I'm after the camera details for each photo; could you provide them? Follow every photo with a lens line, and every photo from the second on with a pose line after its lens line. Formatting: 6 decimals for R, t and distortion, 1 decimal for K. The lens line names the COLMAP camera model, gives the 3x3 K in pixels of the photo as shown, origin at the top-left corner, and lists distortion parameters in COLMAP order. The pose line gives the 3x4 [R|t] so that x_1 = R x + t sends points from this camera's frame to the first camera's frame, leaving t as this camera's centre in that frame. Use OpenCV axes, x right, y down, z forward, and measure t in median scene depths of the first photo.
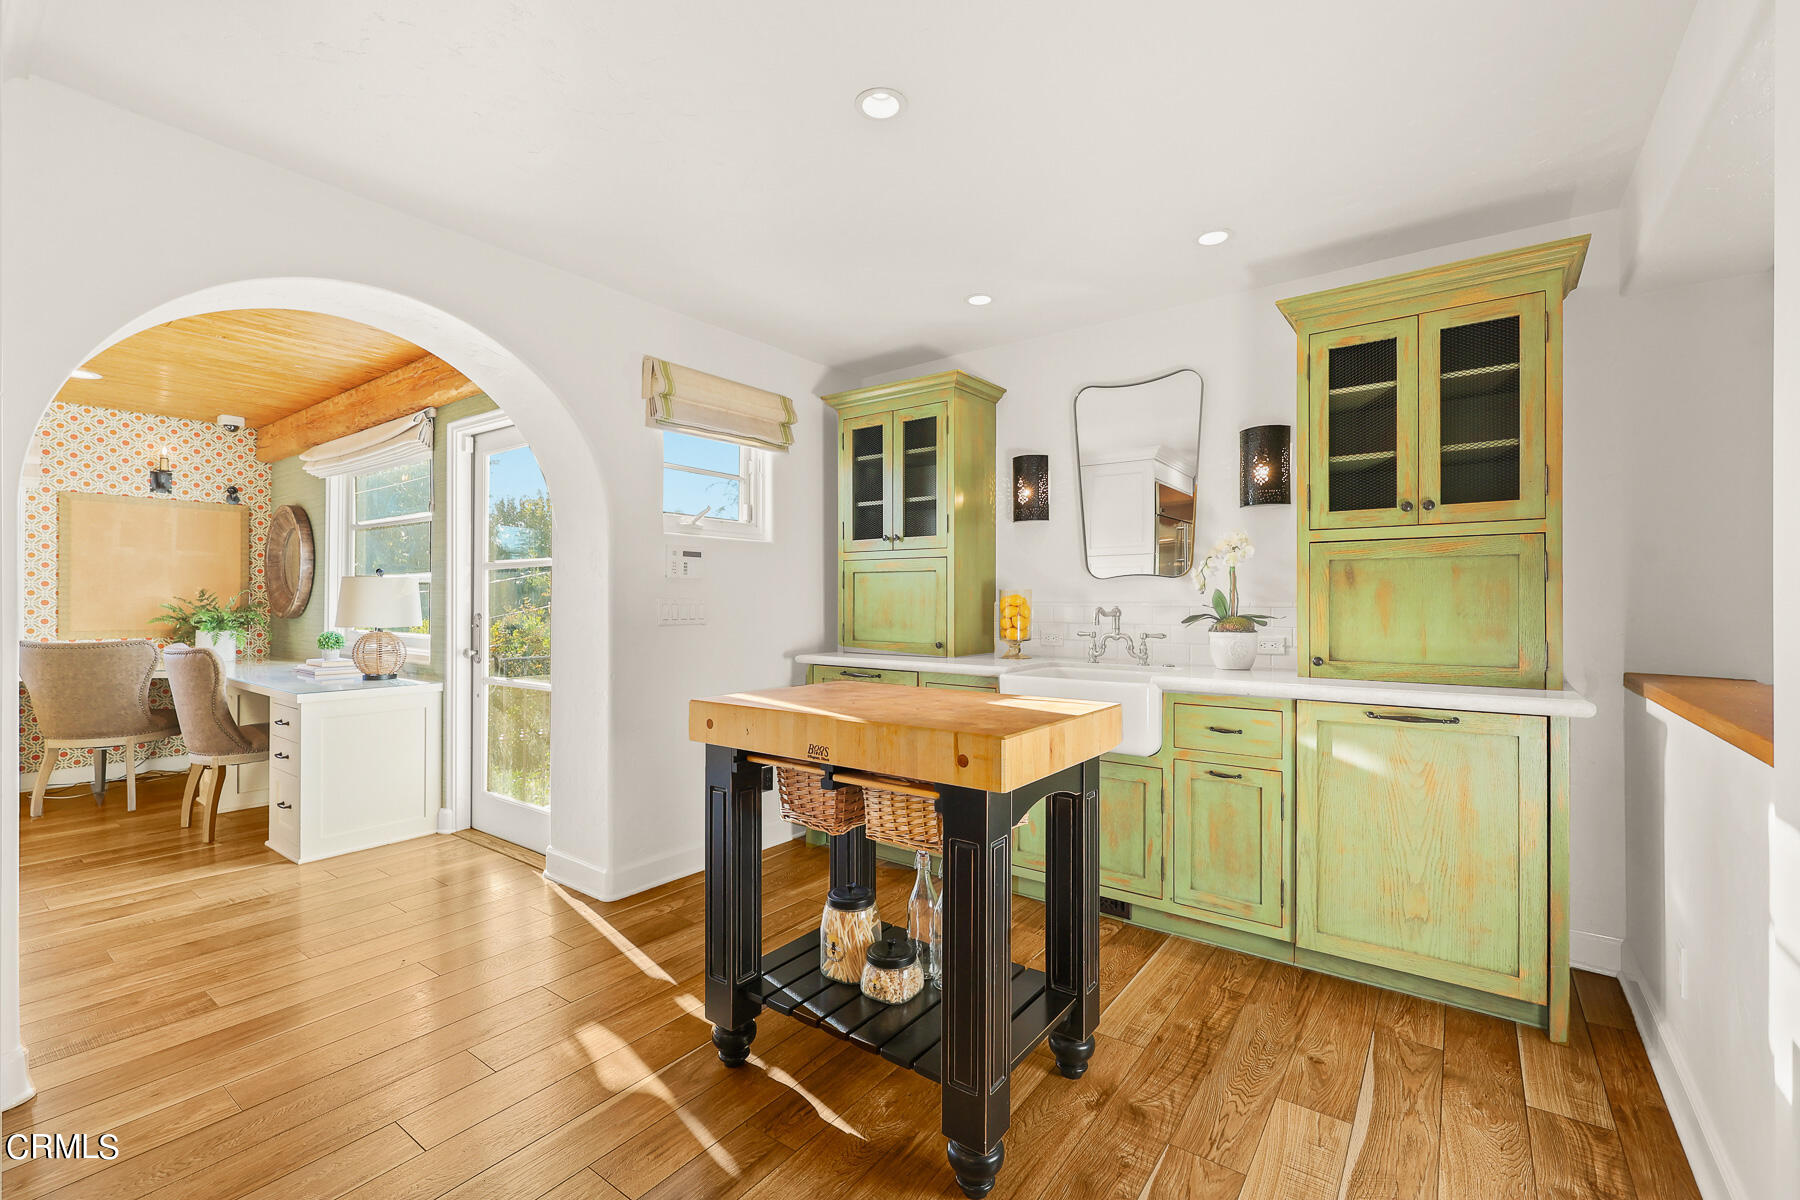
lens RADIAL K [[761.0, 0, 898.4], [0, 761.0, 599.5], [0, 0, 1]] dist [0.003884, 0.000150]
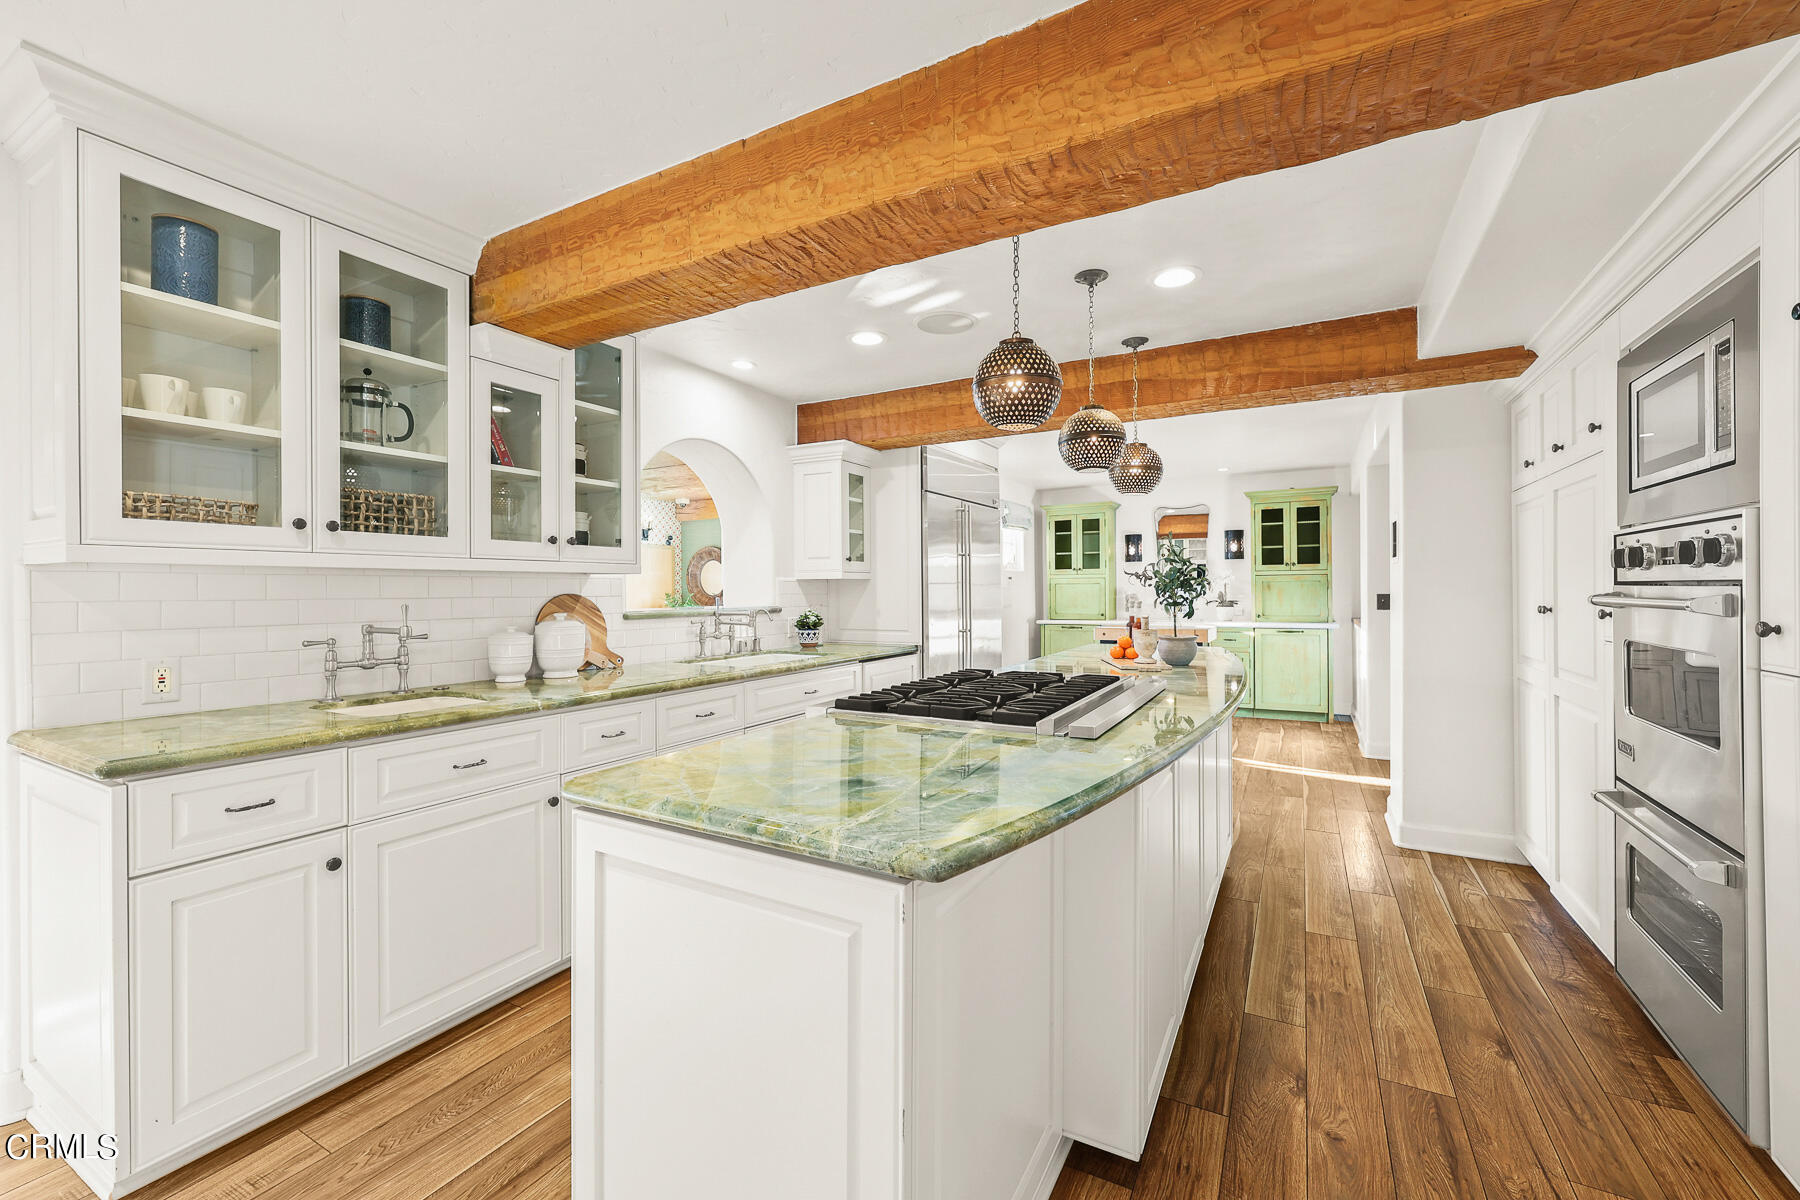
lens RADIAL K [[710.4, 0, 903.6], [0, 710.4, 592.7], [0, 0, 1]] dist [-0.001629, 0.000000]
pose [[0.989684, -0.009907, 0.142921, -1.087013], [0.009415, 0.999947, 0.004124, -0.030136], [-0.142955, -0.002736, 0.989725, -1.375808]]
